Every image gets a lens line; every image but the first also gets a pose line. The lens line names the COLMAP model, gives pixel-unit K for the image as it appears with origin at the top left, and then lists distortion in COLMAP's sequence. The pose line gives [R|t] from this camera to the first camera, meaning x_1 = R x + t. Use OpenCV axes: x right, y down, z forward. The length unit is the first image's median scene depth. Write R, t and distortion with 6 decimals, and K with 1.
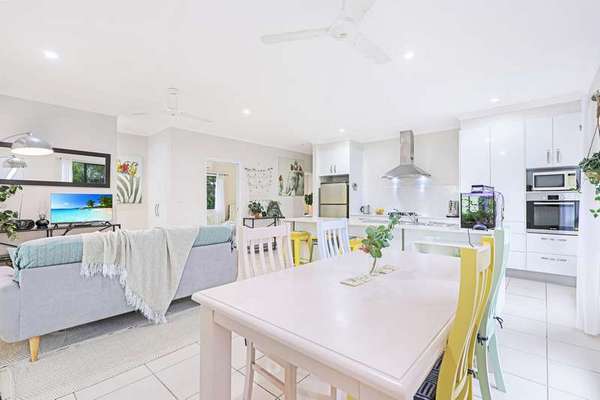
lens RADIAL K [[277.1, 0, 300.0], [0, 277.1, 200.0], [0, 0, 1]] dist [0.000923, -0.000040]
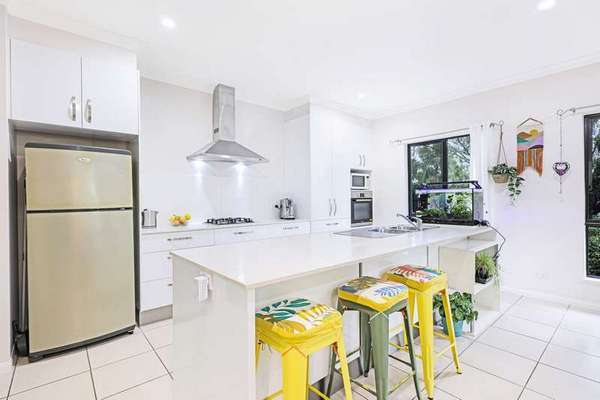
lens RADIAL K [[277.1, 0, 300.0], [0, 277.1, 200.0], [0, 0, 1]] dist [0.000923, -0.000040]
pose [[0.145630, -0.005857, 0.989322, -0.193143], [0.005356, 0.999972, 0.005132, 0.002343], [-0.989325, 0.004552, 0.145657, 0.695138]]
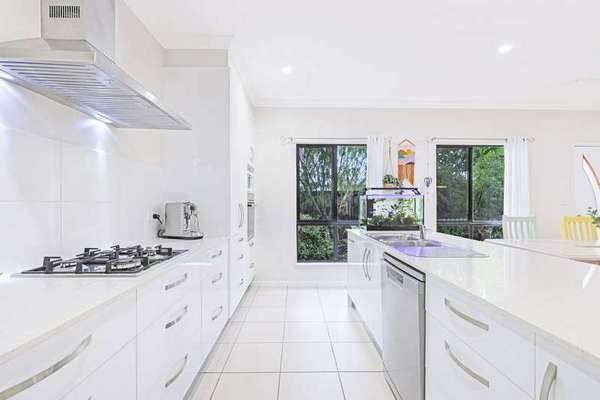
lens RADIAL K [[277.1, 0, 300.0], [0, 277.1, 200.0], [0, 0, 1]] dist [0.000923, -0.000040]
pose [[-0.674316, 0.010133, 0.738374, 0.078657], [-0.001720, 0.999882, -0.015292, 0.004393], [-0.738441, -0.011582, -0.674218, 0.957651]]
